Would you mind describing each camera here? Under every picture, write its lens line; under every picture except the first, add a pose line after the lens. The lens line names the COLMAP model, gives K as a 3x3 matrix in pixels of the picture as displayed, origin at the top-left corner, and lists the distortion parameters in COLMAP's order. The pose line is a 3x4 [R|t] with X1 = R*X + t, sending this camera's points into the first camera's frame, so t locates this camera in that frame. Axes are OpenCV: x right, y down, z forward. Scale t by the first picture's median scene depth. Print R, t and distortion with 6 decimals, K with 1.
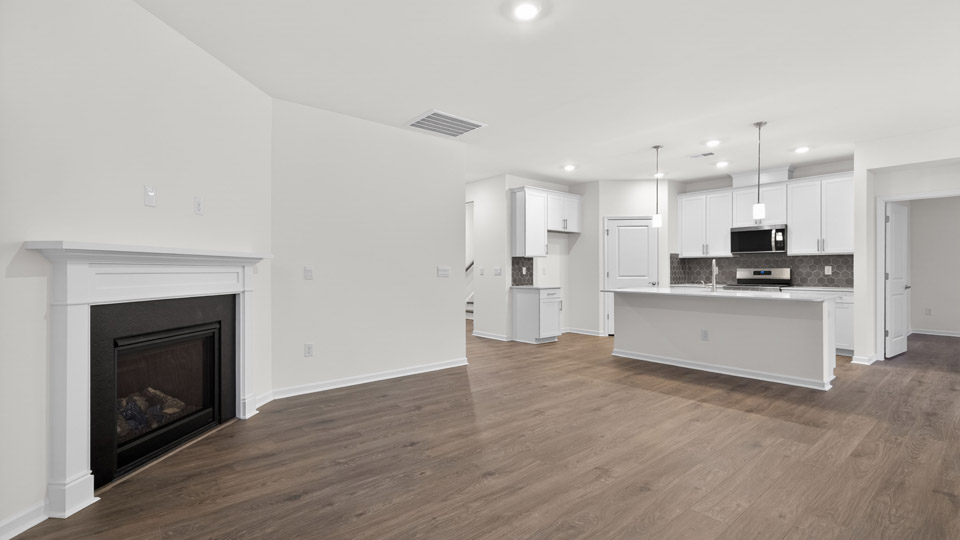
lens RADIAL K [[441.0, 0, 483.6], [0, 441.0, 270.7], [0, 0, 1]] dist [0.005629, -0.000430]
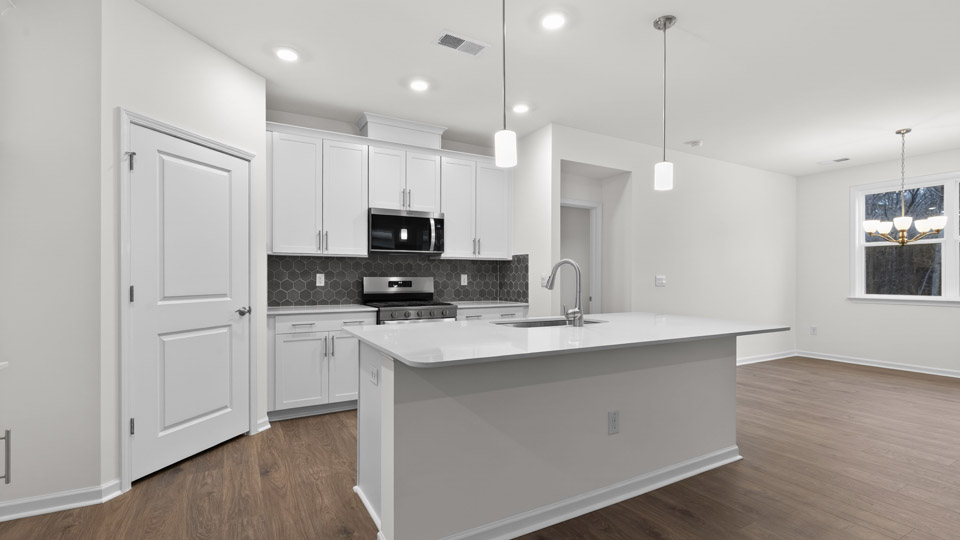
lens RADIAL K [[441.0, 0, 482.8], [0, 441.0, 277.4], [0, 0, 1]] dist [0.005629, -0.000430]
pose [[0.191204, 0.000440, 0.981550, 0.018340], [-0.002755, 0.999996, 0.000088, -0.004625], [-0.981546, -0.002721, 0.191205, 0.722139]]
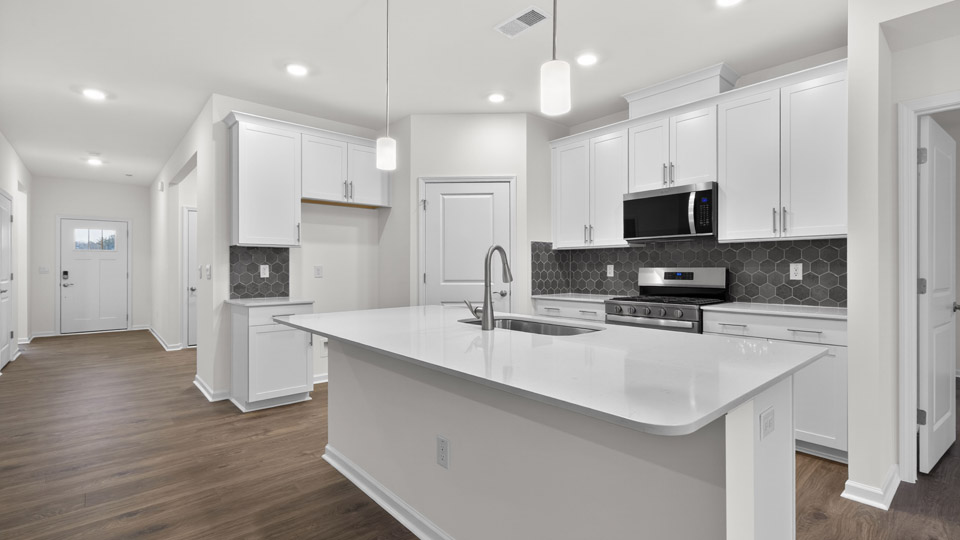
lens RADIAL K [[441.0, 0, 484.9], [0, 441.0, 267.1], [0, 0, 1]] dist [0.005629, -0.000430]
pose [[0.999927, 0.000876, 0.012053, 0.369195], [-0.000818, 0.999988, -0.004774, -0.002733], [-0.012057, 0.004763, 0.999916, 0.442068]]
